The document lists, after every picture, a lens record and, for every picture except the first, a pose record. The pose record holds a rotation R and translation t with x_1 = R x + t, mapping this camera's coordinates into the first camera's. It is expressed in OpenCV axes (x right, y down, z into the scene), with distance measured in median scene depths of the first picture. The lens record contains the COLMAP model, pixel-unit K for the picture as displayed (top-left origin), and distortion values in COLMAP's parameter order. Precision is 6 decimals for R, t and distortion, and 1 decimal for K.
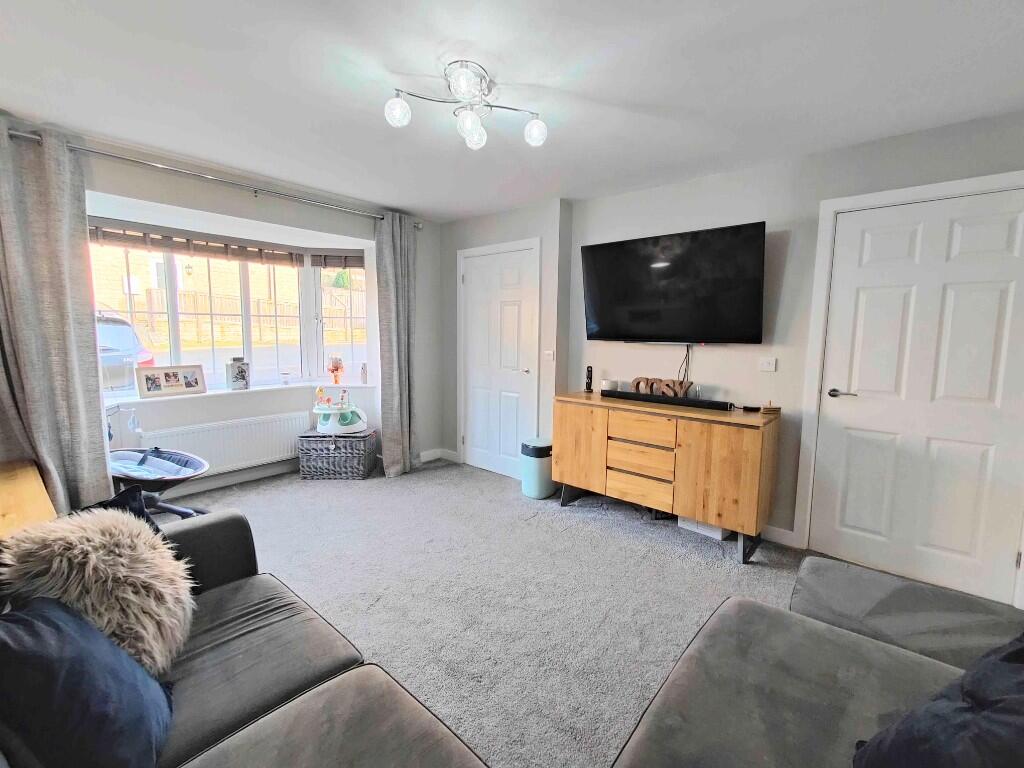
lens RADIAL K [[452.1, 0, 509.9], [0, 452.1, 378.9], [0, 0, 1]] dist [0.006810, -0.000066]
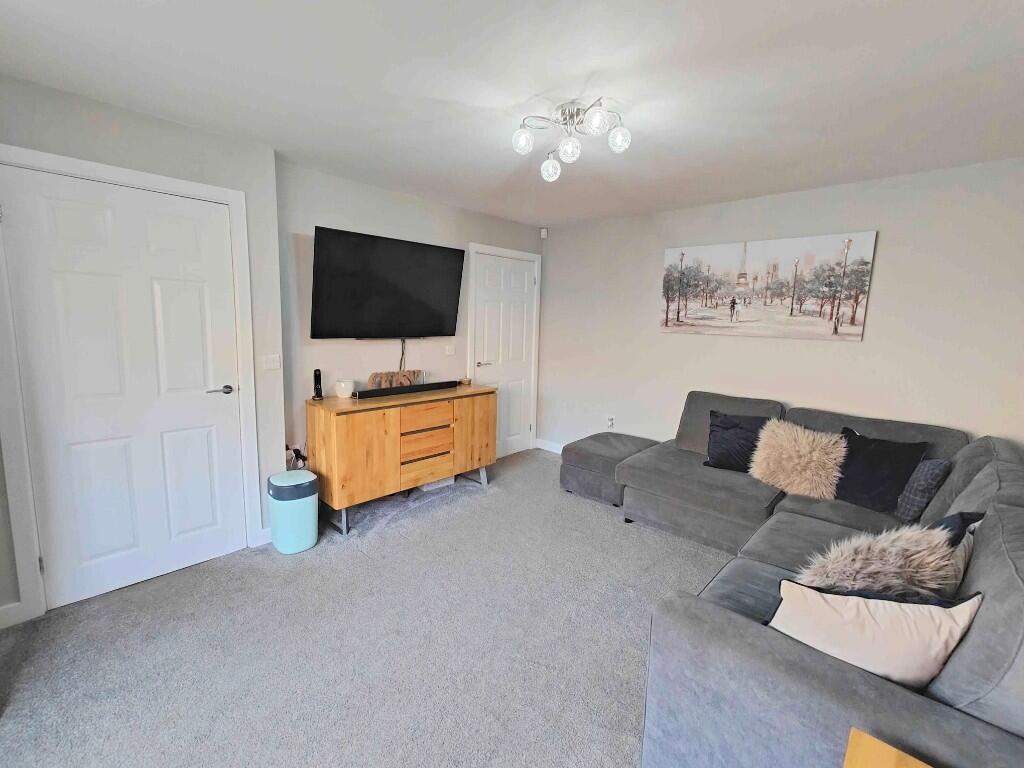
lens RADIAL K [[452.1, 0, 512.7], [0, 452.1, 380.7], [0, 0, 1]] dist [0.006810, -0.000066]
pose [[0.037768, -0.147101, 0.988400, -0.727029], [0.084393, 0.986042, 0.143526, -0.109833], [-0.995717, 0.077993, 0.049655, 0.662862]]
